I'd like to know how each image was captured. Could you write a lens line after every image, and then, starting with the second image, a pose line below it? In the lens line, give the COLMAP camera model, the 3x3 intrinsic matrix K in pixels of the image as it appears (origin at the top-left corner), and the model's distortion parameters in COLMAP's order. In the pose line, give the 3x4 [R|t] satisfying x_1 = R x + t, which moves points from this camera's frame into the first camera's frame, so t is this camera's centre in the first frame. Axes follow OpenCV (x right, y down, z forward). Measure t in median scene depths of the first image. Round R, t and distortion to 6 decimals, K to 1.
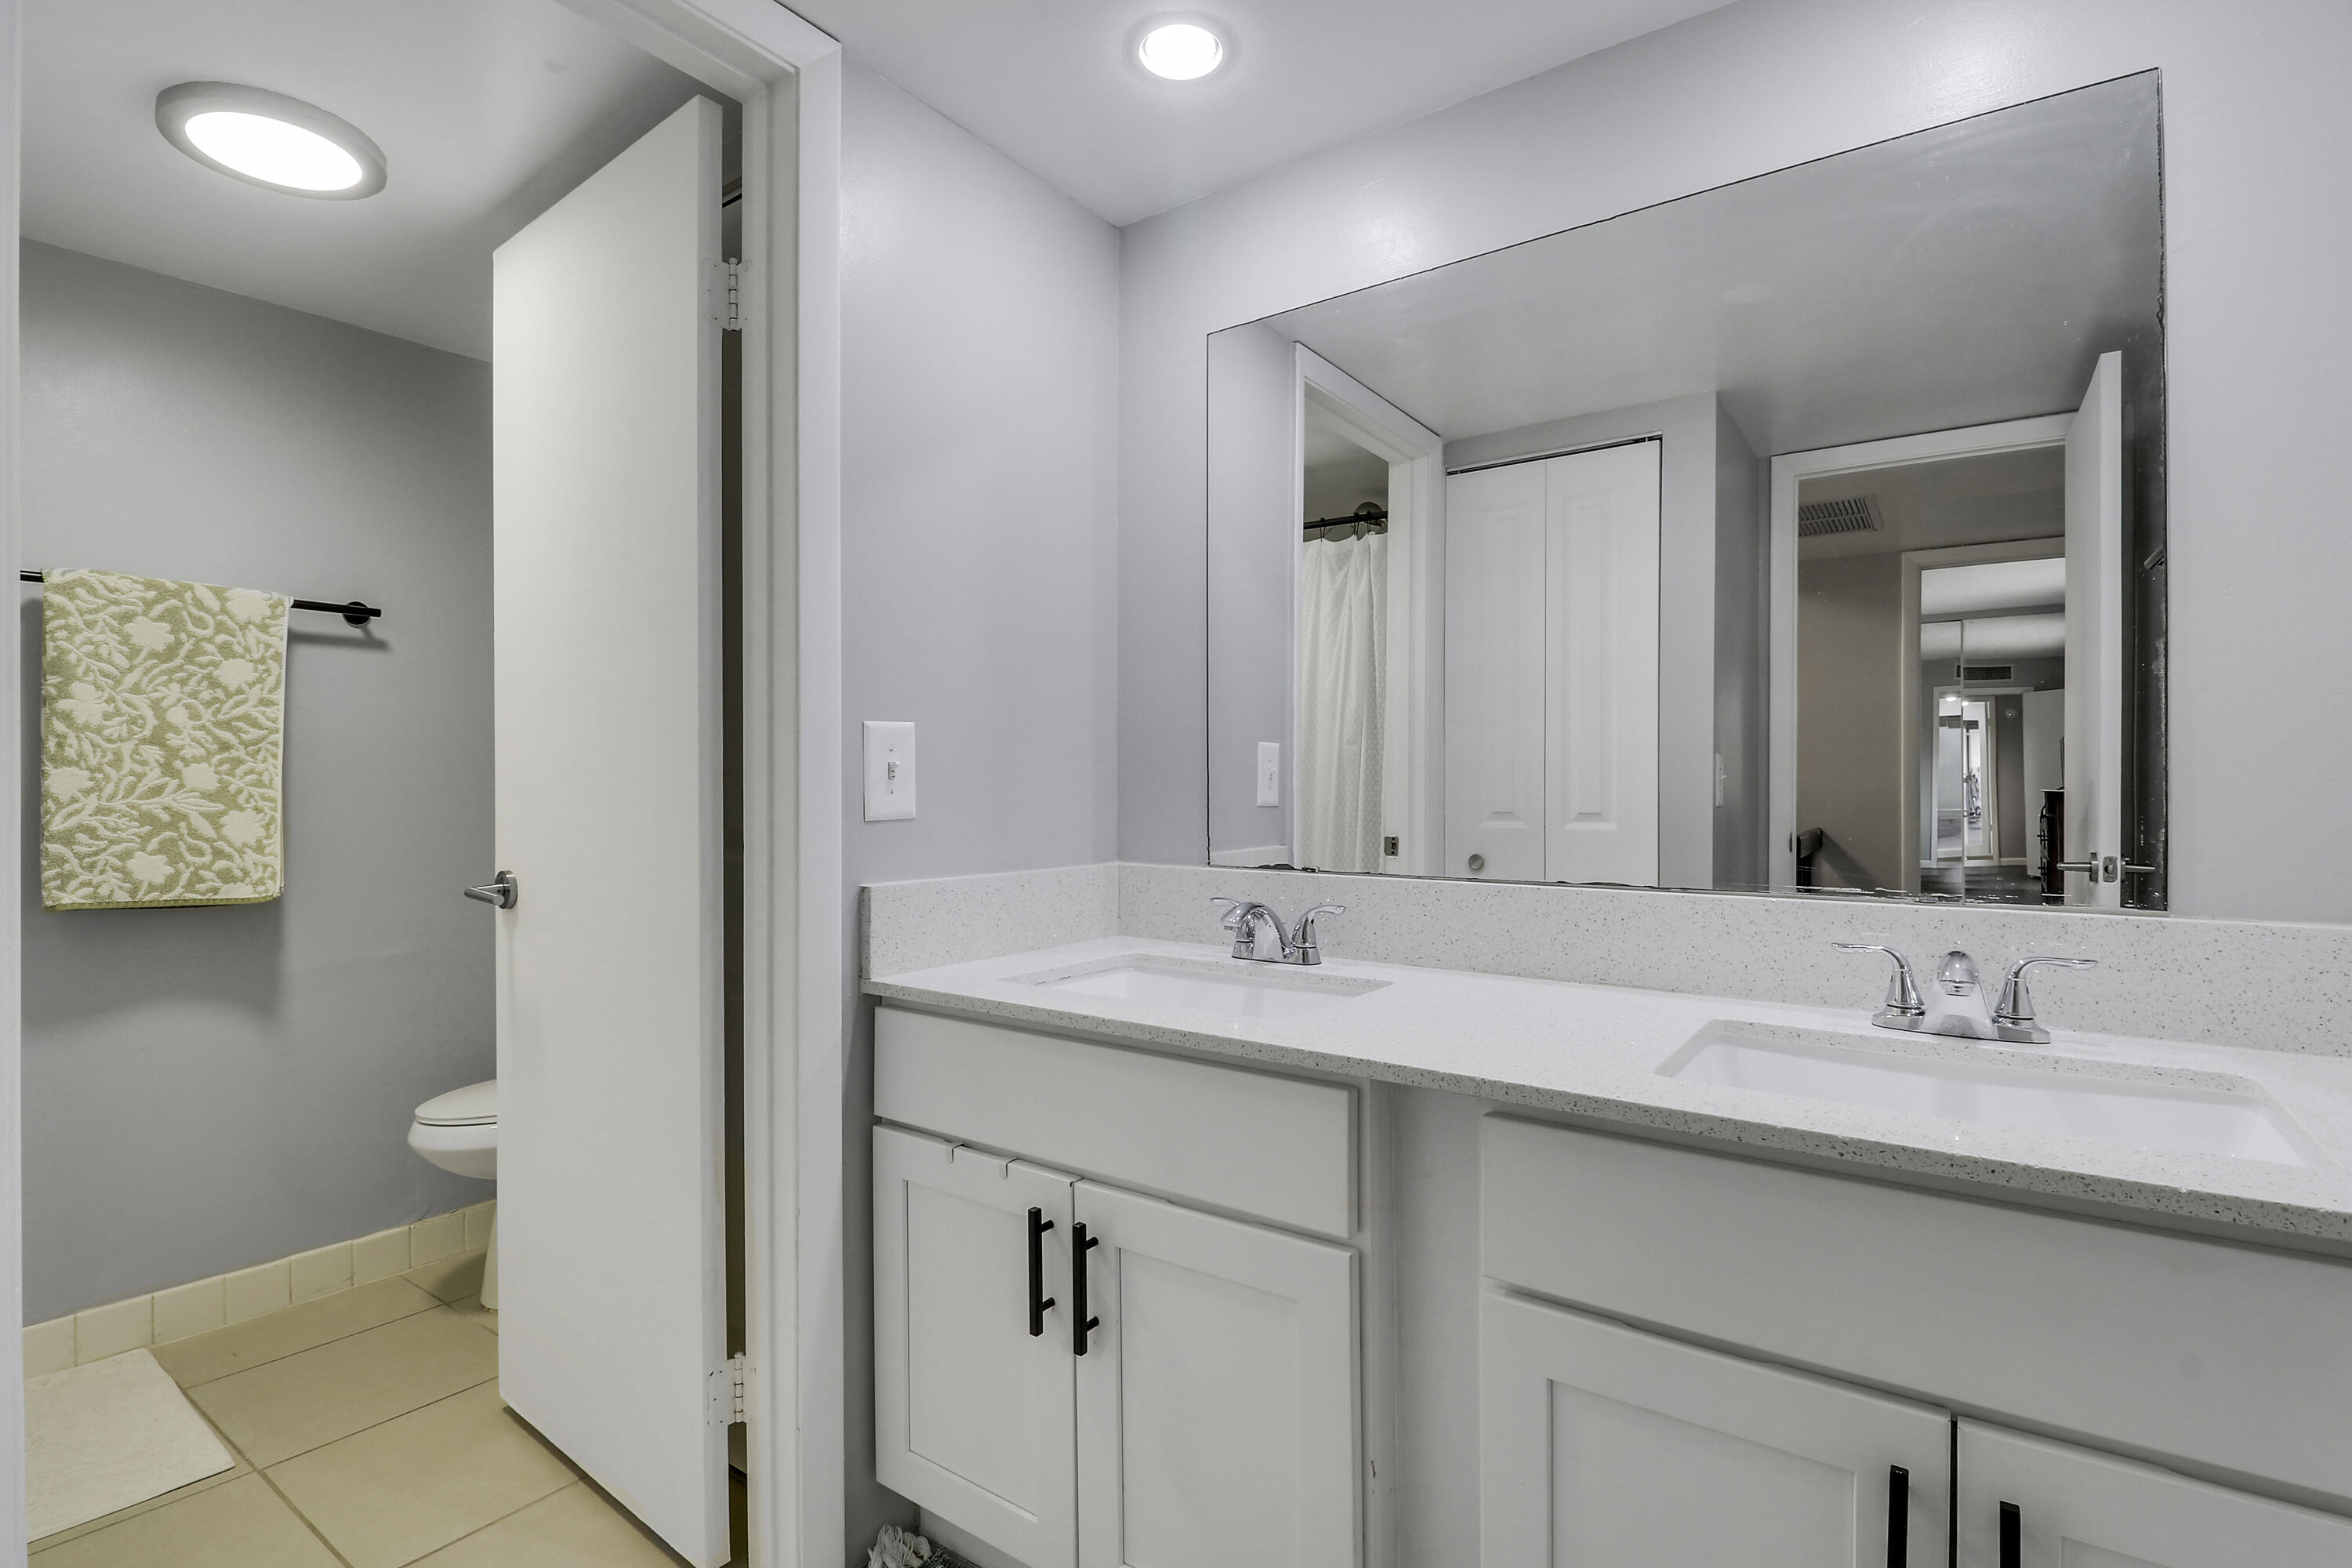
lens RADIAL K [[1120.0, 0, 1180.6], [0, 1120.0, 793.5], [0, 0, 1]] dist [0.008749, -0.014045]
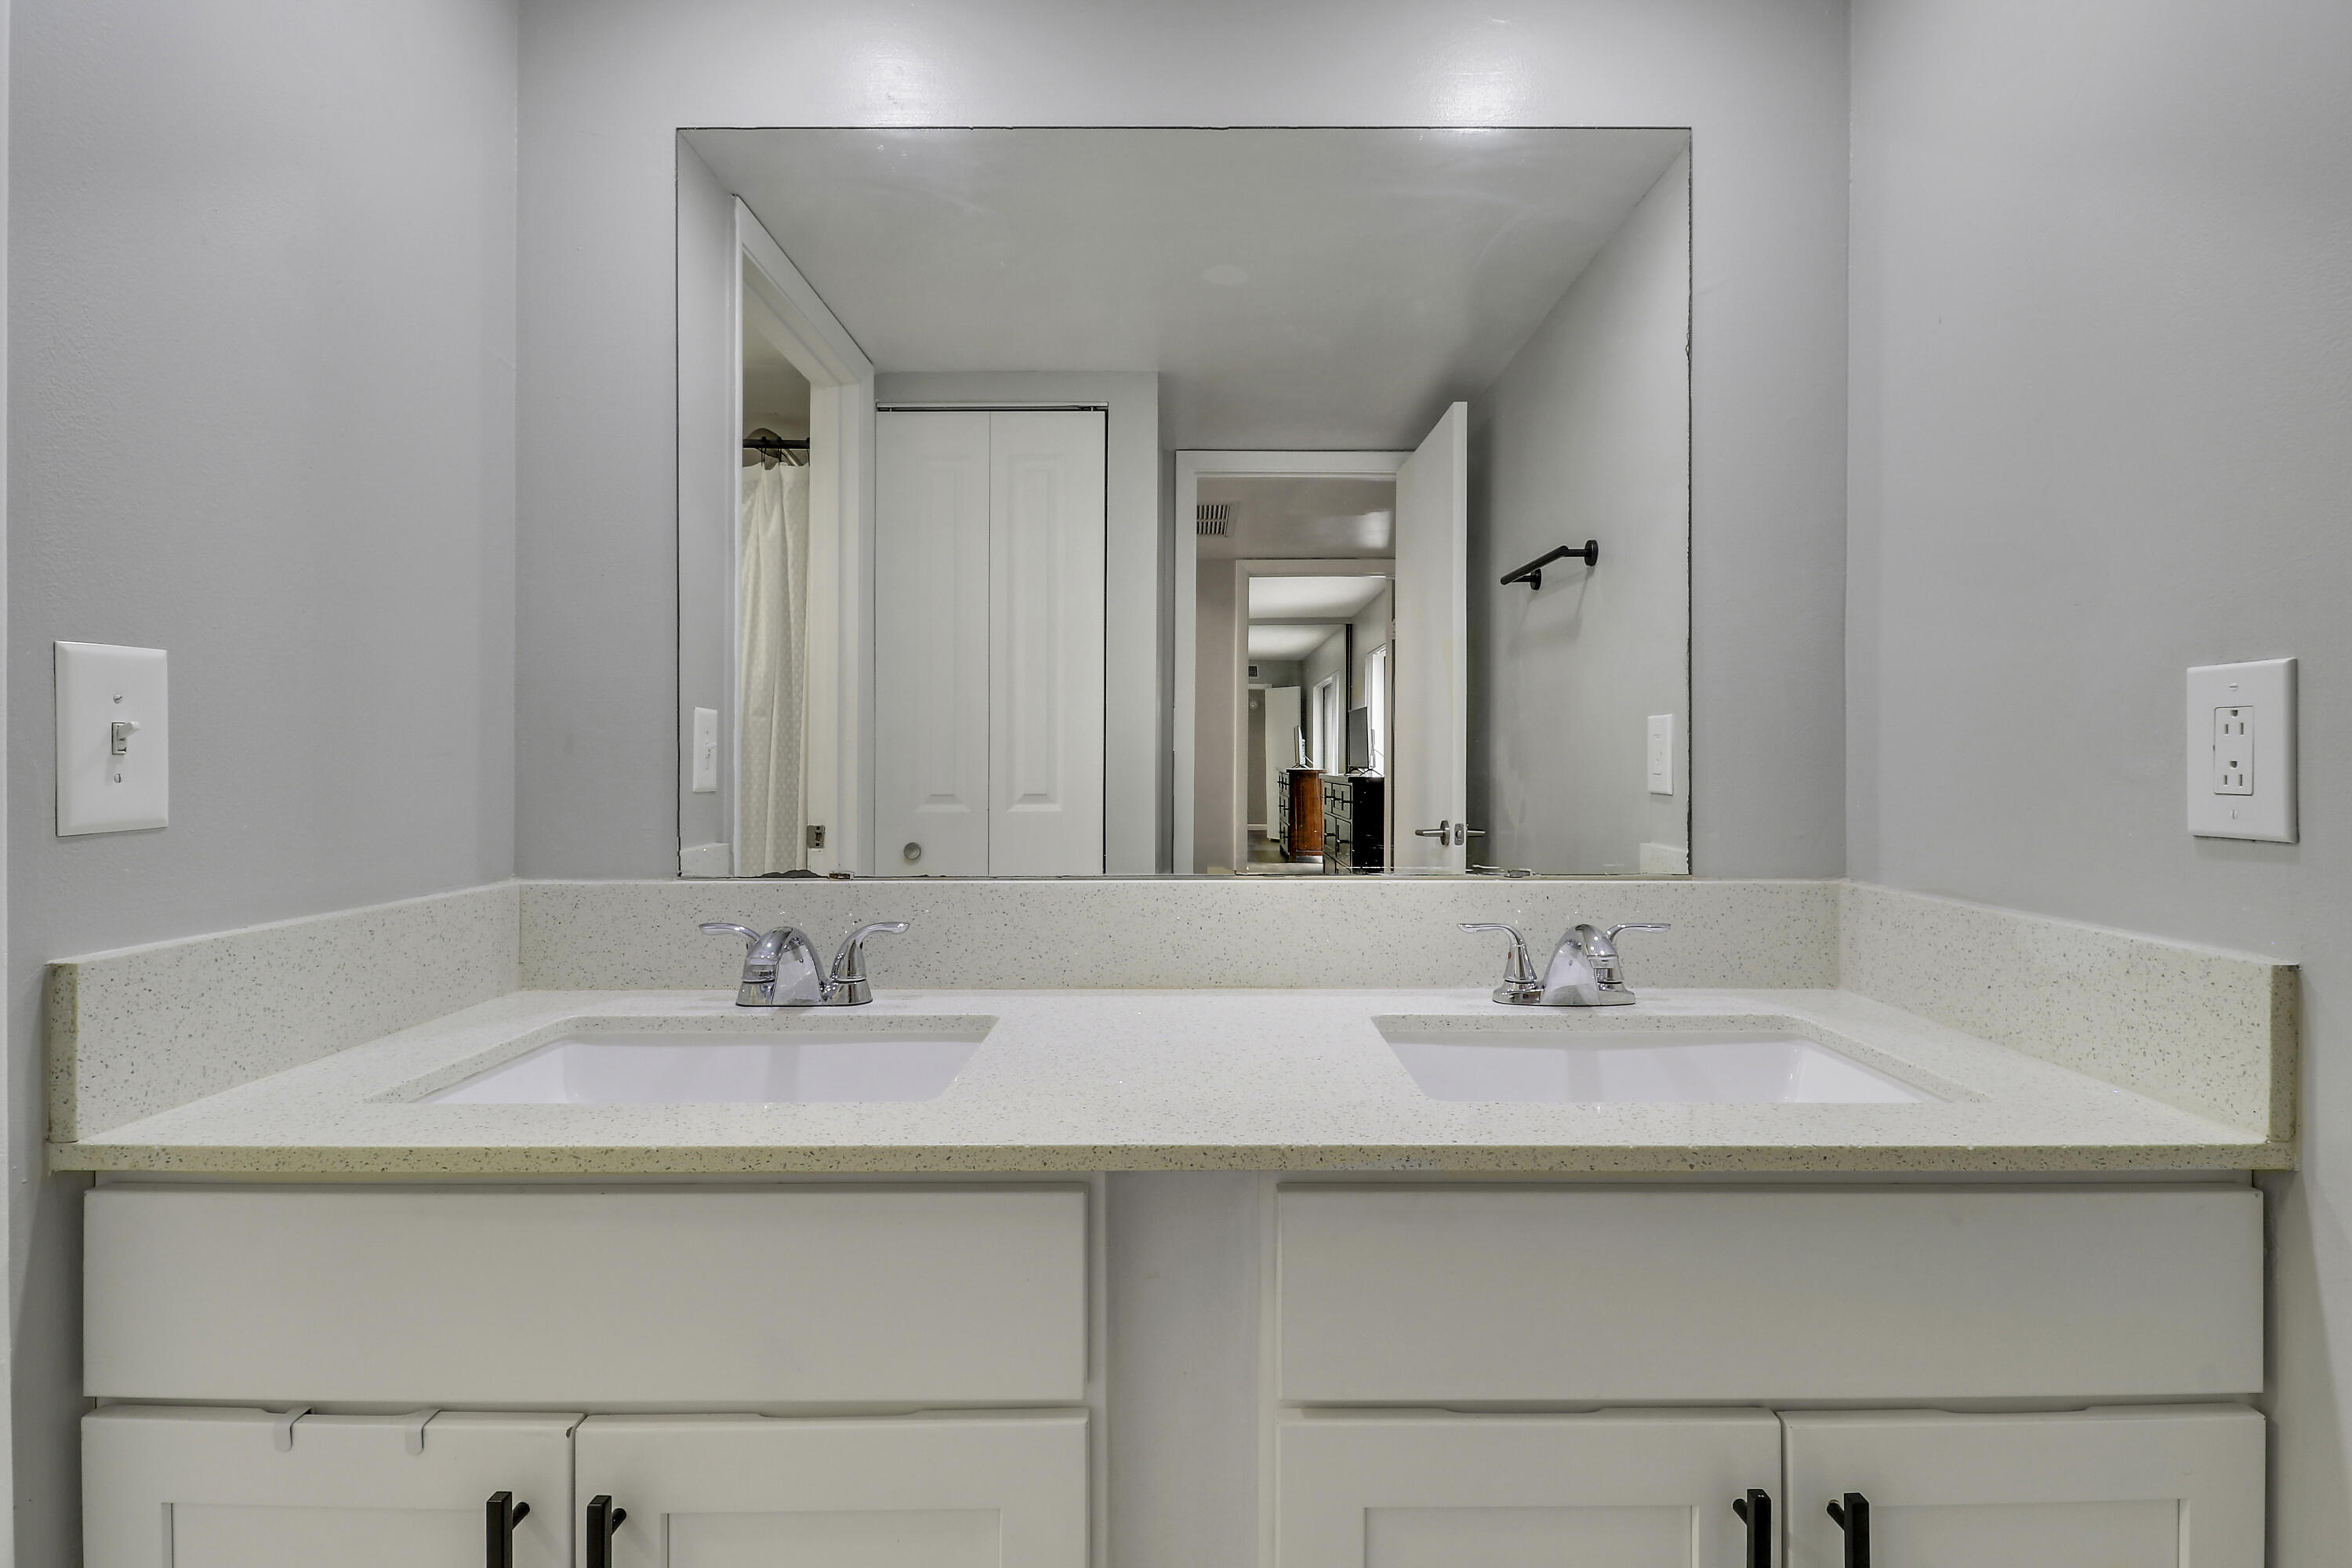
lens RADIAL K [[1120.0, 0, 1168.7], [0, 1120.0, 765.8], [0, 0, 1]] dist [0.008749, -0.014045]
pose [[0.807787, -0.000804, 0.589474, -0.170029], [0.004504, 0.999978, -0.004808, -0.002402], [-0.589457, 0.006539, 0.807773, 0.288711]]
